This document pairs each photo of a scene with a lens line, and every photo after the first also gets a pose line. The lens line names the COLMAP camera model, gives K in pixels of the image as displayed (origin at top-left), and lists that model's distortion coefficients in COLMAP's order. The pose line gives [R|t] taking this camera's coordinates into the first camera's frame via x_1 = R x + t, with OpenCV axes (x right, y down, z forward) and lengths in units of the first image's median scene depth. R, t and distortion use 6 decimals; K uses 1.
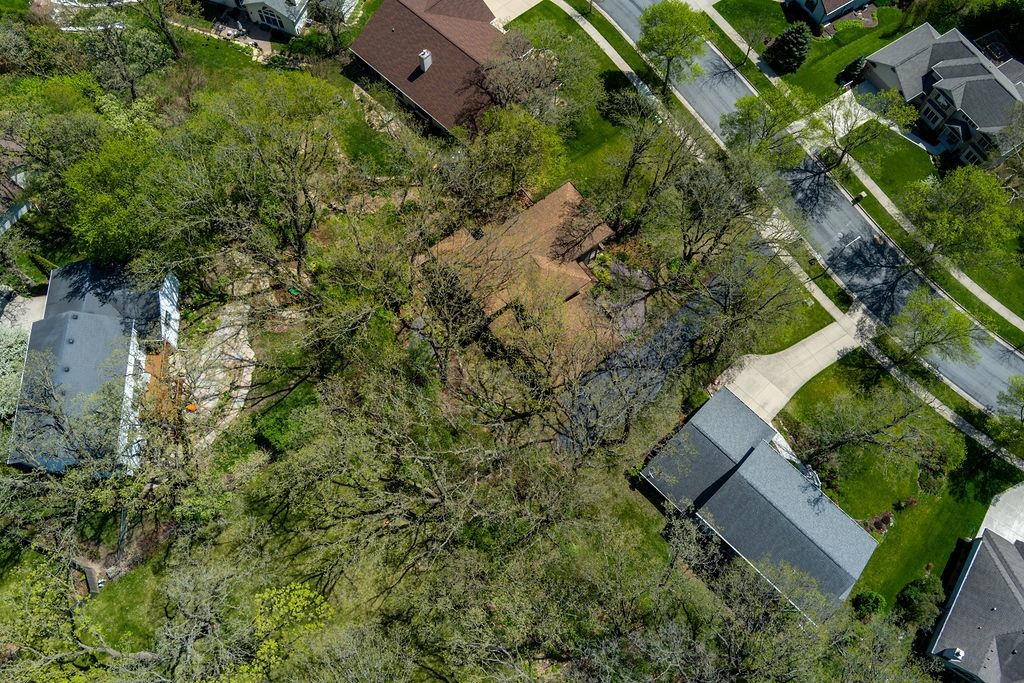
lens RADIAL K [[876.7, 0, 475.2], [0, 876.7, 338.5], [0, 0, 1]] dist [-0.074897, -0.011441]
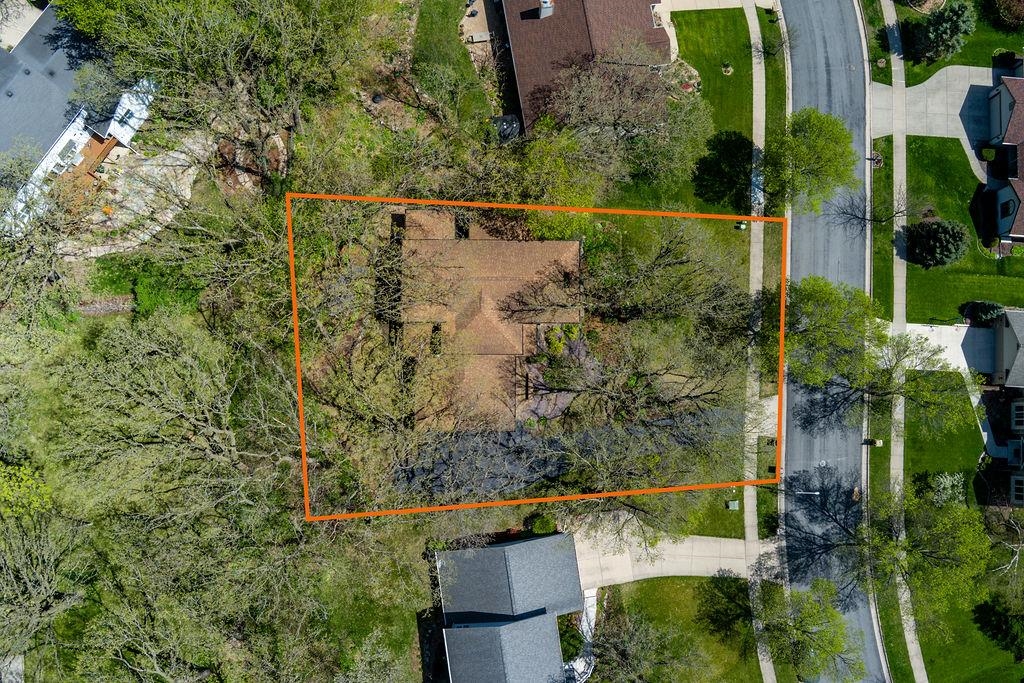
lens RADIAL K [[876.7, 0, 475.2], [0, 876.7, 338.5], [0, 0, 1]] dist [-0.074897, -0.011441]
pose [[0.806348, 0.589185, -0.051617, 0.119619], [-0.555011, 0.783949, 0.278183, -0.271118], [0.204367, -0.195664, 0.959140, 0.136908]]
